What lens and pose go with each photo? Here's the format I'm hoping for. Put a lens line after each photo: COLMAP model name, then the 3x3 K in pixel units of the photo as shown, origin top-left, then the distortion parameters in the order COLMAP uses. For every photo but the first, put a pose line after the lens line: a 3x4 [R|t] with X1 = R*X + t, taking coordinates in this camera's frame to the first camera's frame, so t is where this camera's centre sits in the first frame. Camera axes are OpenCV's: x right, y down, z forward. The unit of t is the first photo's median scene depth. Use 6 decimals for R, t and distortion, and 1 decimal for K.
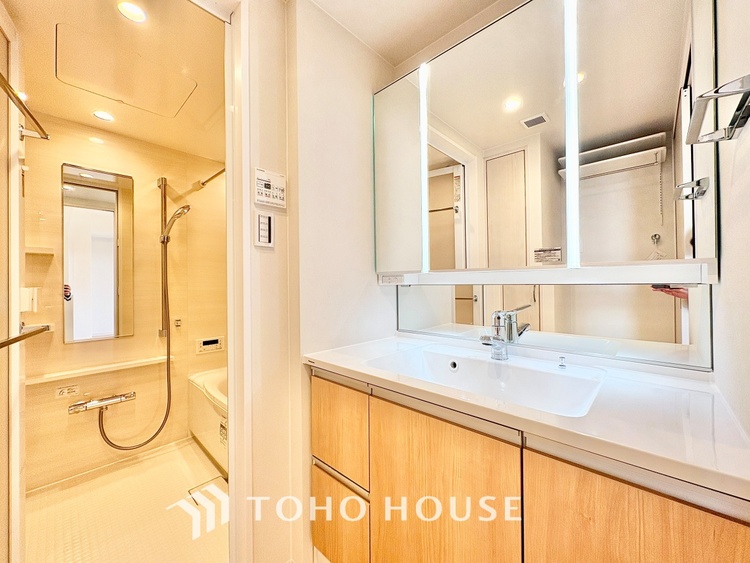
lens RADIAL K [[300.3, 0, 375.0], [0, 300.3, 282.2], [0, 0, 1]] dist [-0.002671, -0.000186]
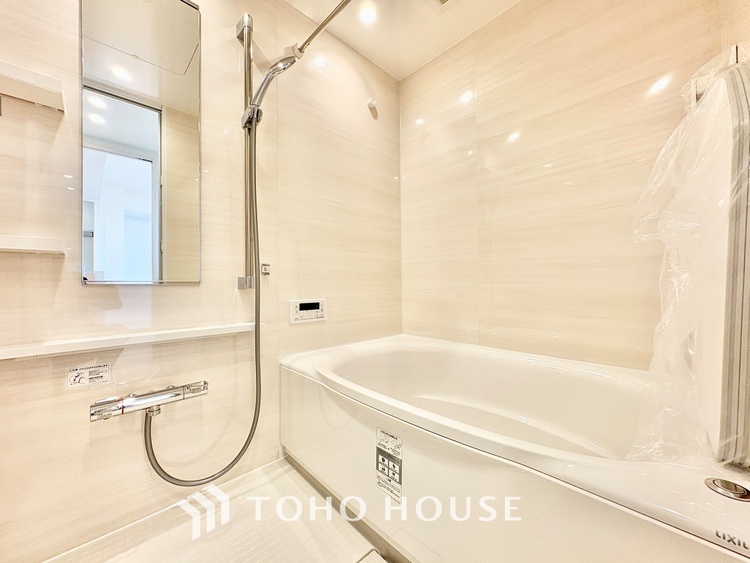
lens RADIAL K [[300.3, 0, 375.5], [0, 300.3, 282.3], [0, 0, 1]] dist [-0.002671, -0.000186]
pose [[0.998308, 0.001111, -0.058130, -0.429737], [-0.001179, 0.999999, -0.001128, 0.173192], [0.058129, 0.001194, 0.998308, 0.438677]]
